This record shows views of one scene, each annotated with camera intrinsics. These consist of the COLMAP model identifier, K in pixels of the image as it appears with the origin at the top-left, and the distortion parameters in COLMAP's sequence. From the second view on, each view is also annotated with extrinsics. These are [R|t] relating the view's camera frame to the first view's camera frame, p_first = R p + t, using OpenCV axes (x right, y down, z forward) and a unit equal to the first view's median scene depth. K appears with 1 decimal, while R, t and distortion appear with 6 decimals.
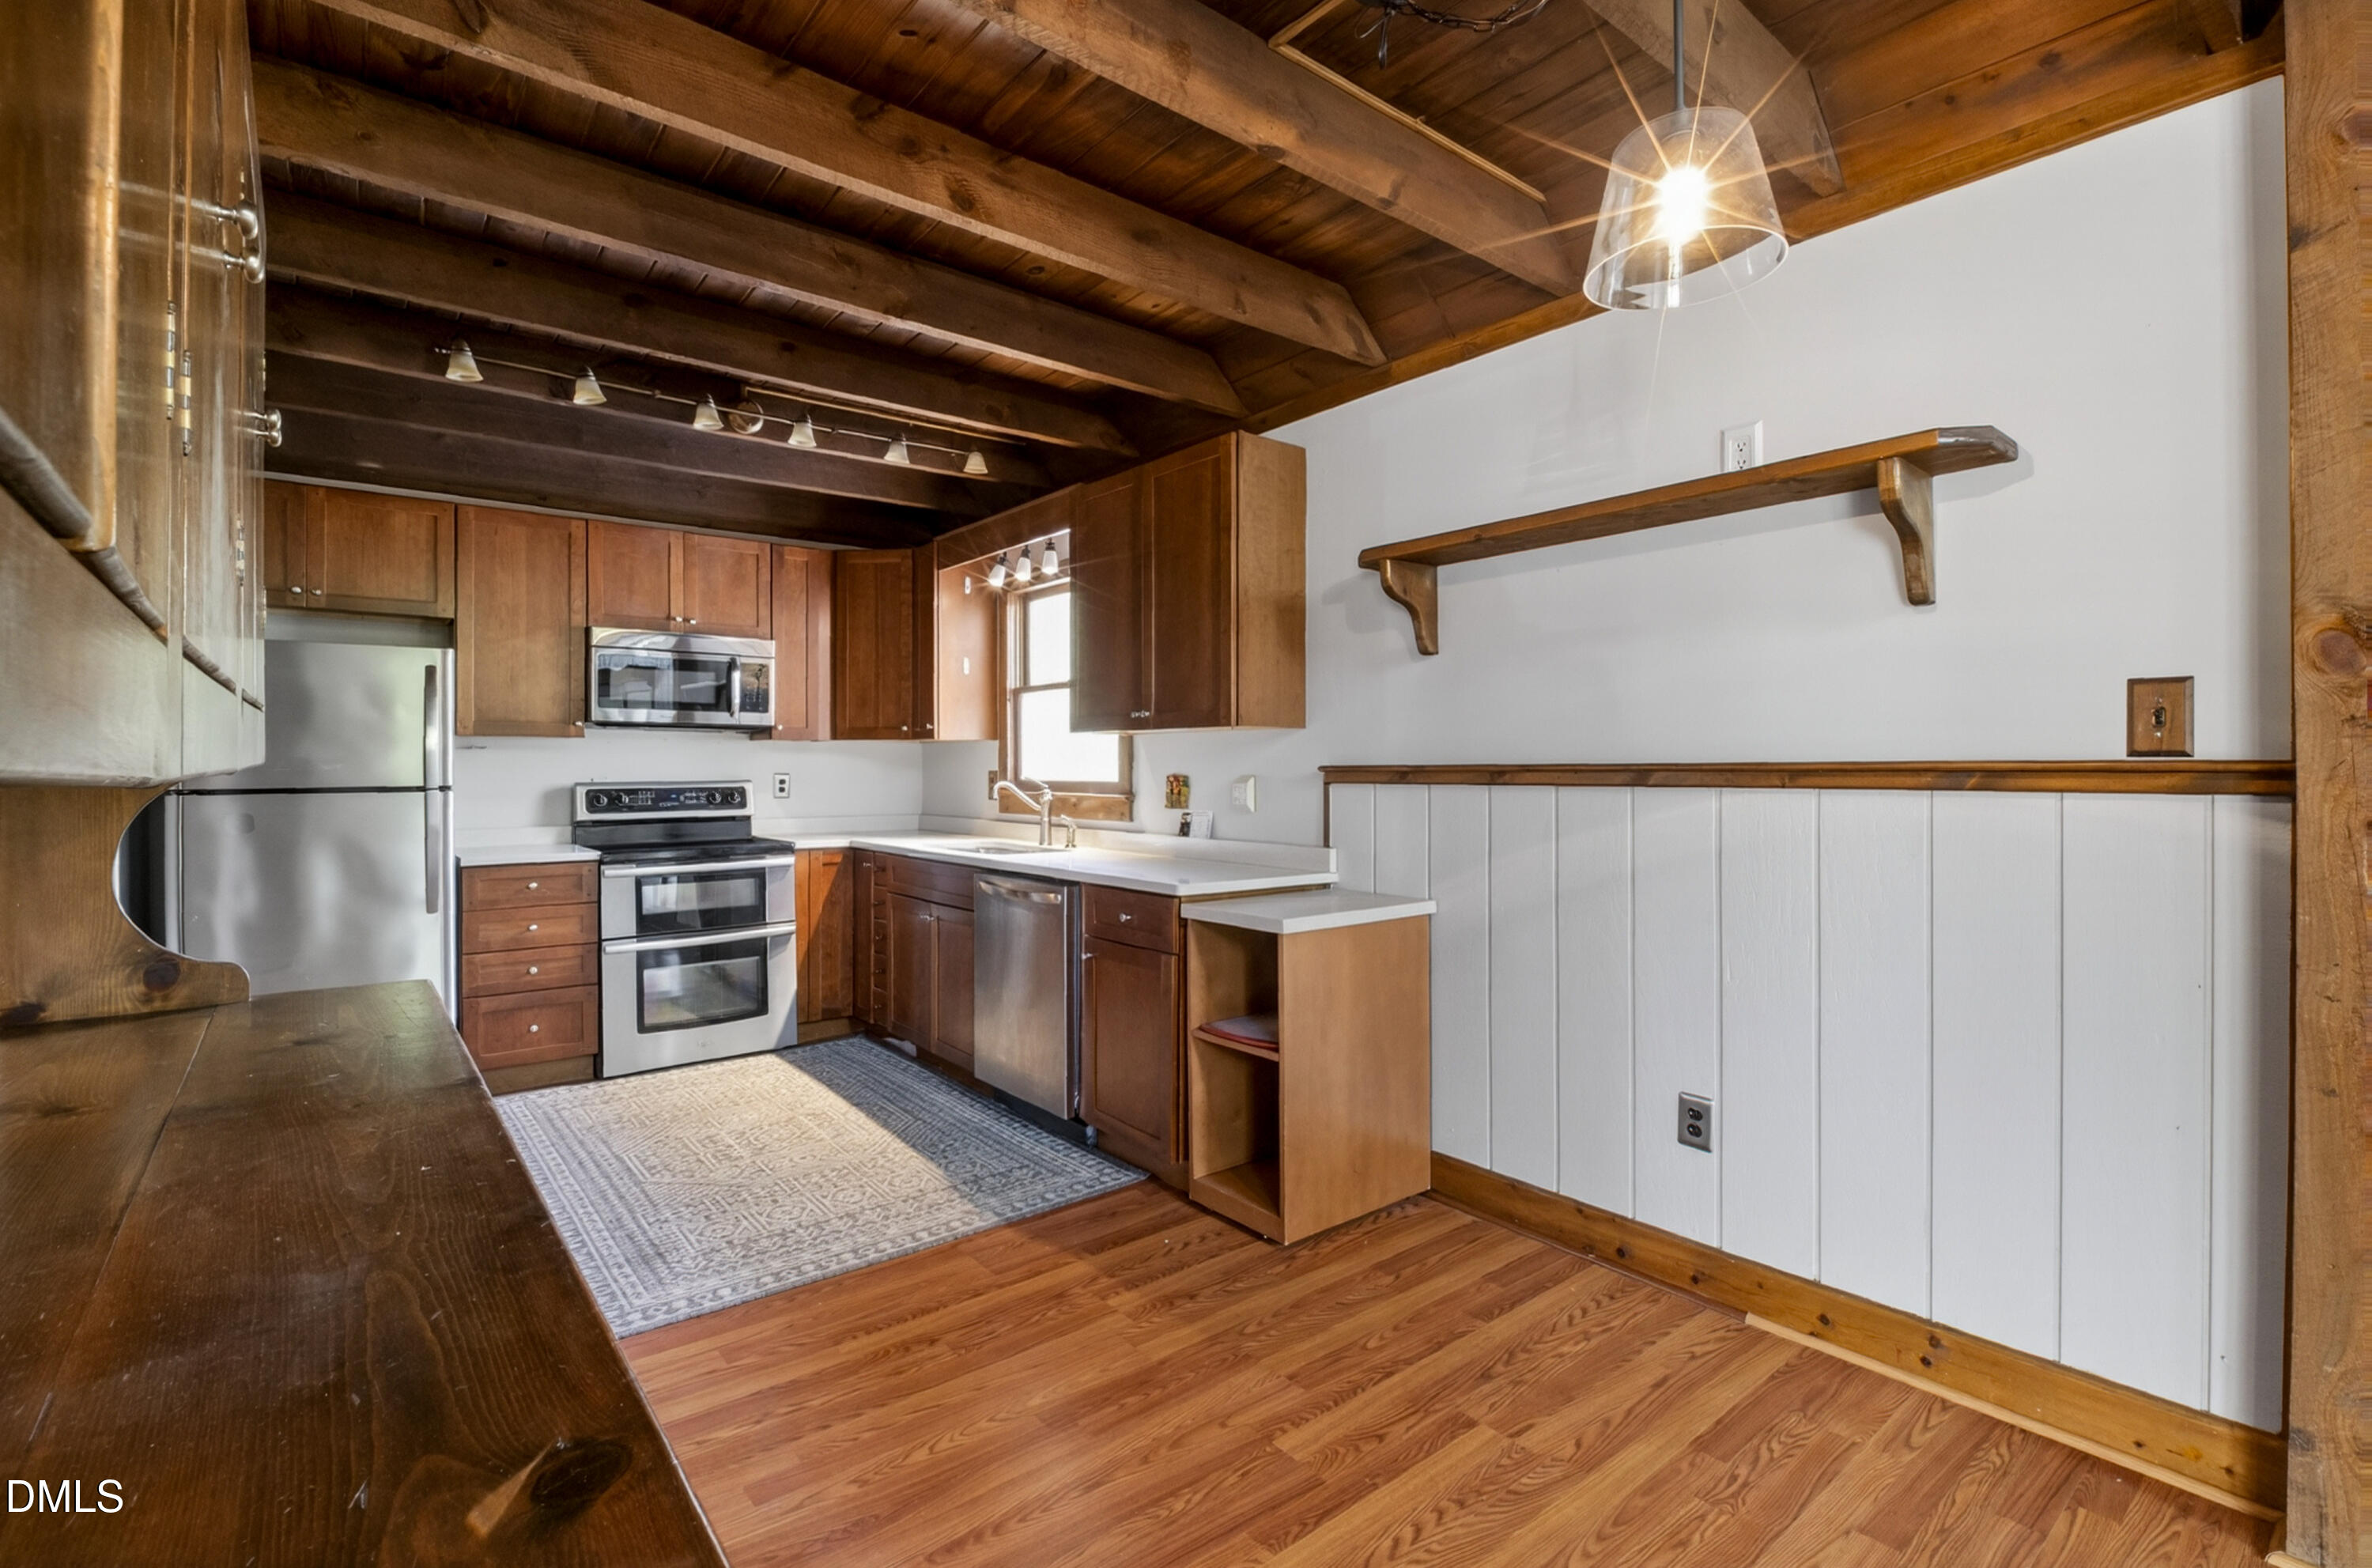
lens RADIAL K [[1066.0, 0, 1179.4], [0, 1066.0, 765.9], [0, 0, 1]] dist [-0.003785, -0.003394]
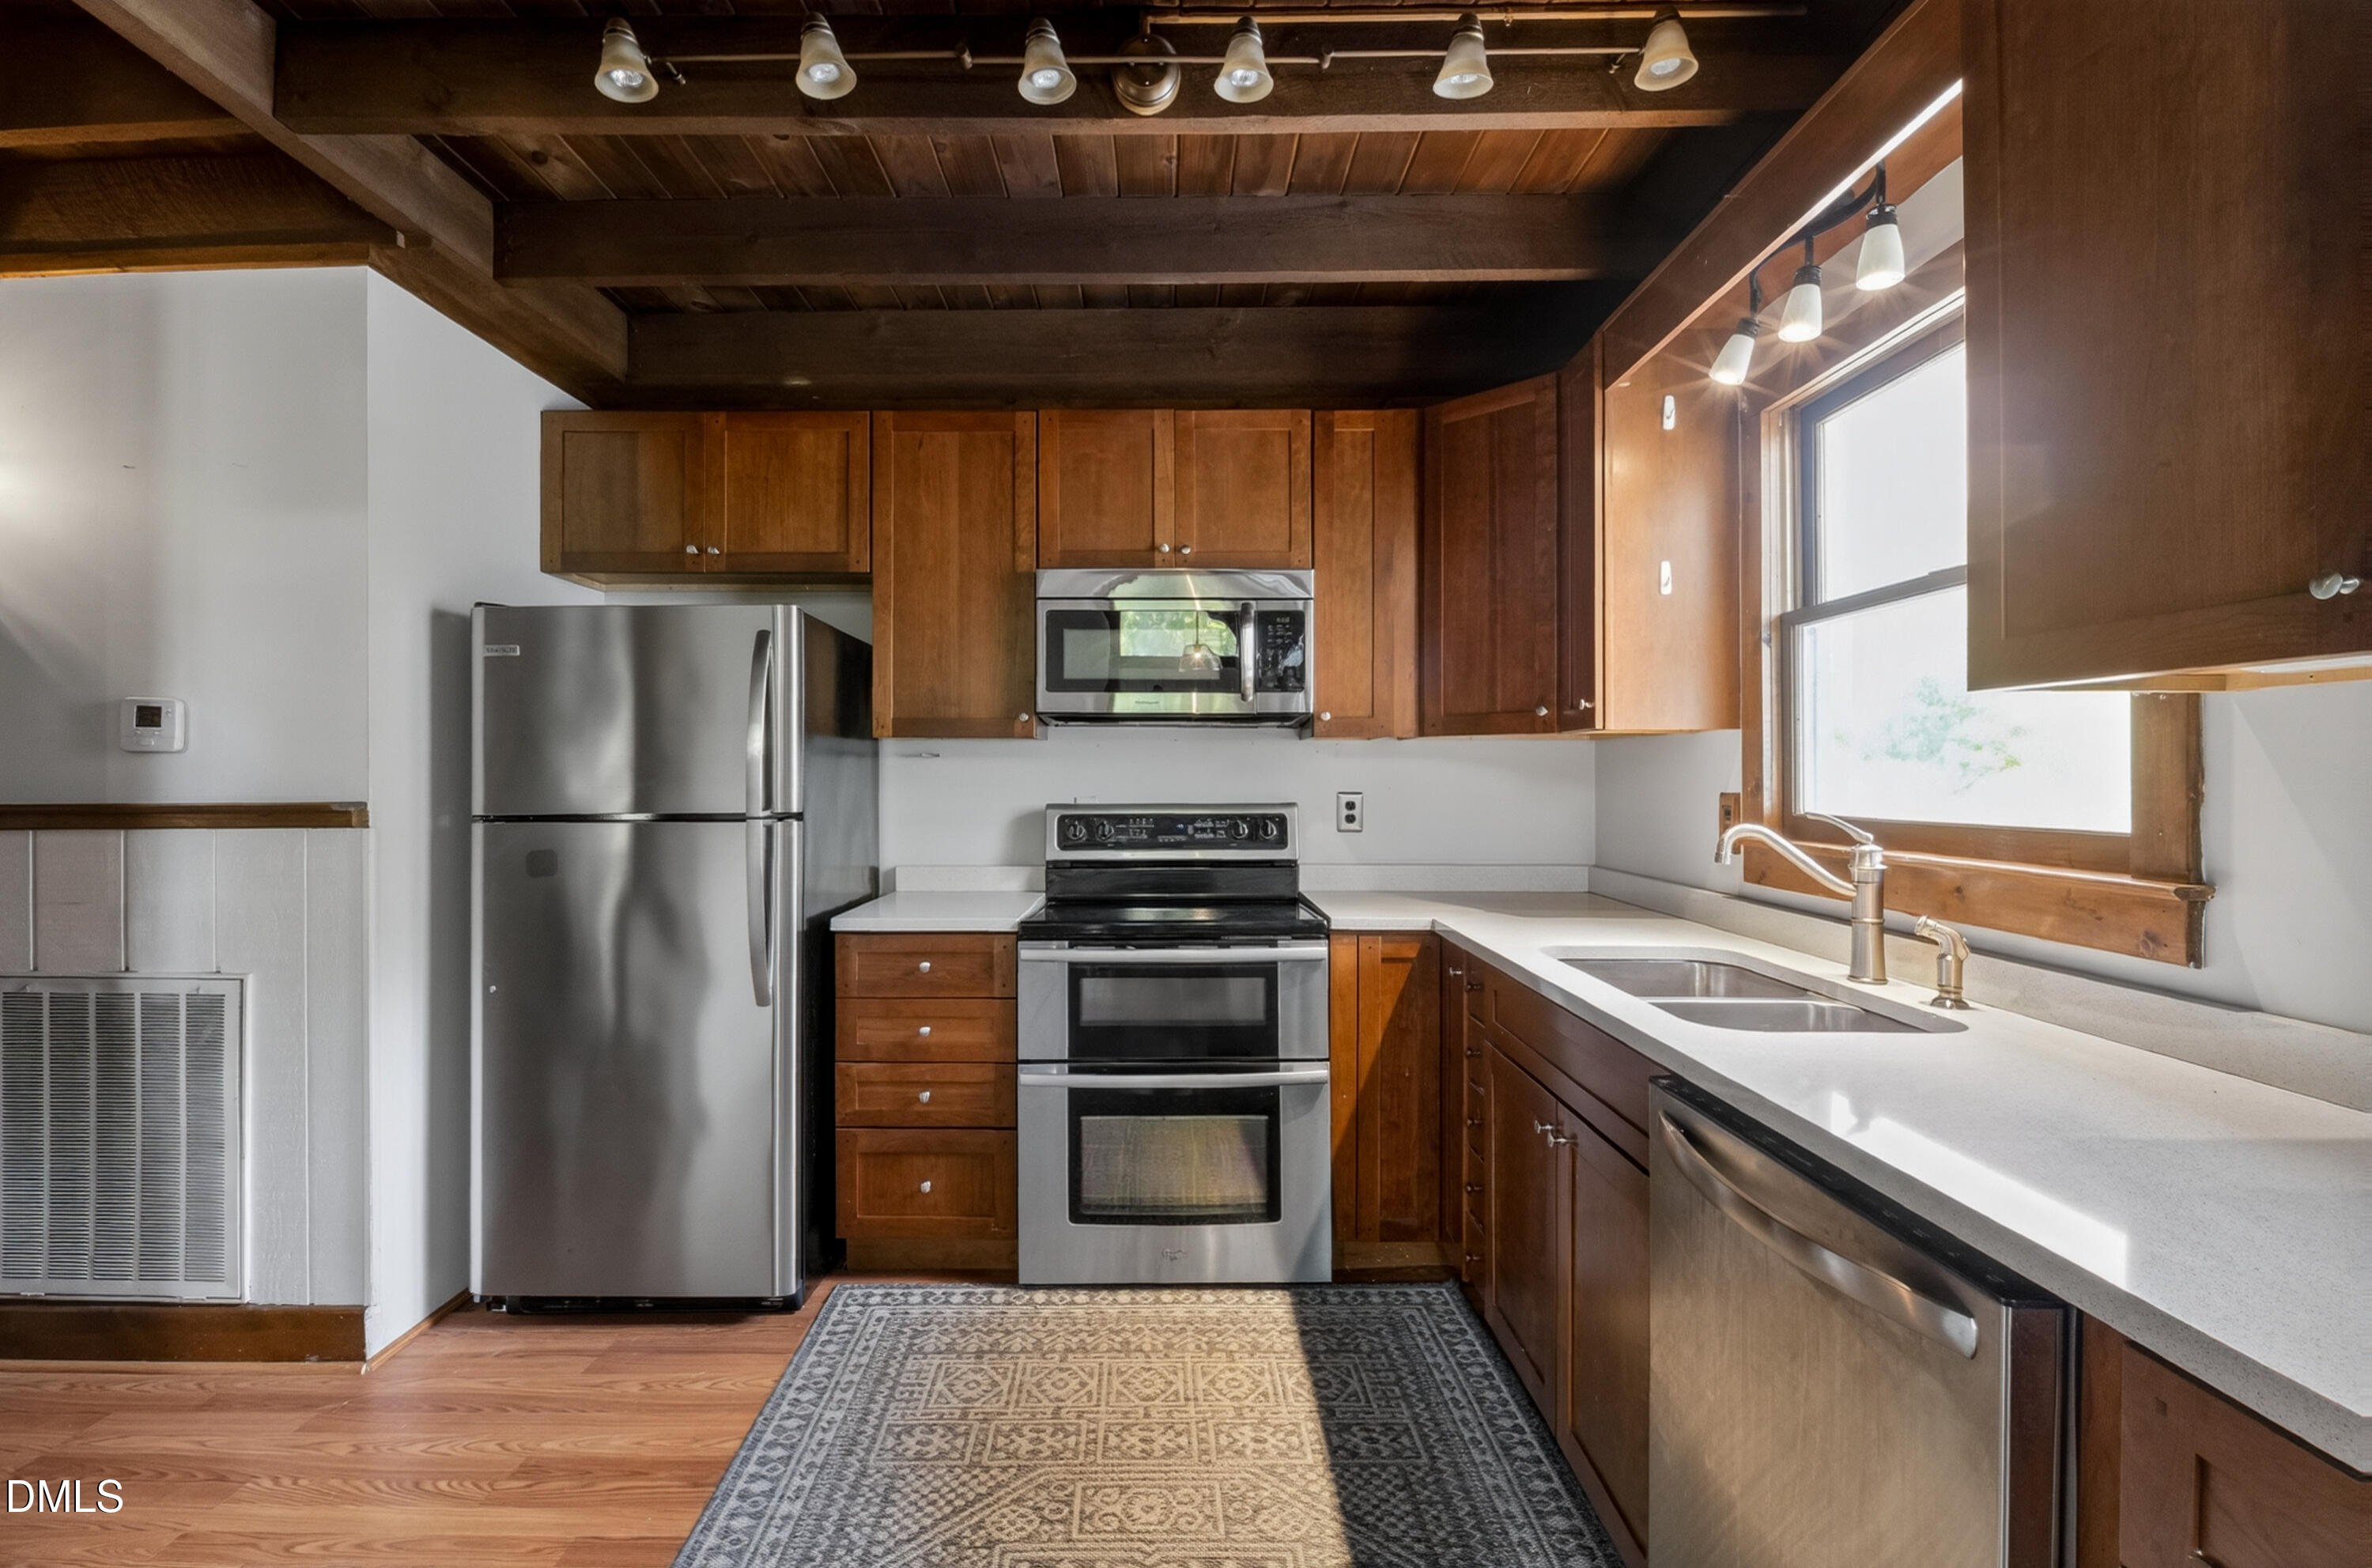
lens RADIAL K [[999.9, 0, 1184.0], [0, 999.9, 765.2], [0, 0, 1]] dist [-0.000418, -0.000145]
pose [[0.766063, -0.003162, -0.642757, -0.081207], [-0.001388, 0.999977, -0.006573, -0.005460], [0.642764, 0.005927, 0.766042, 0.546593]]
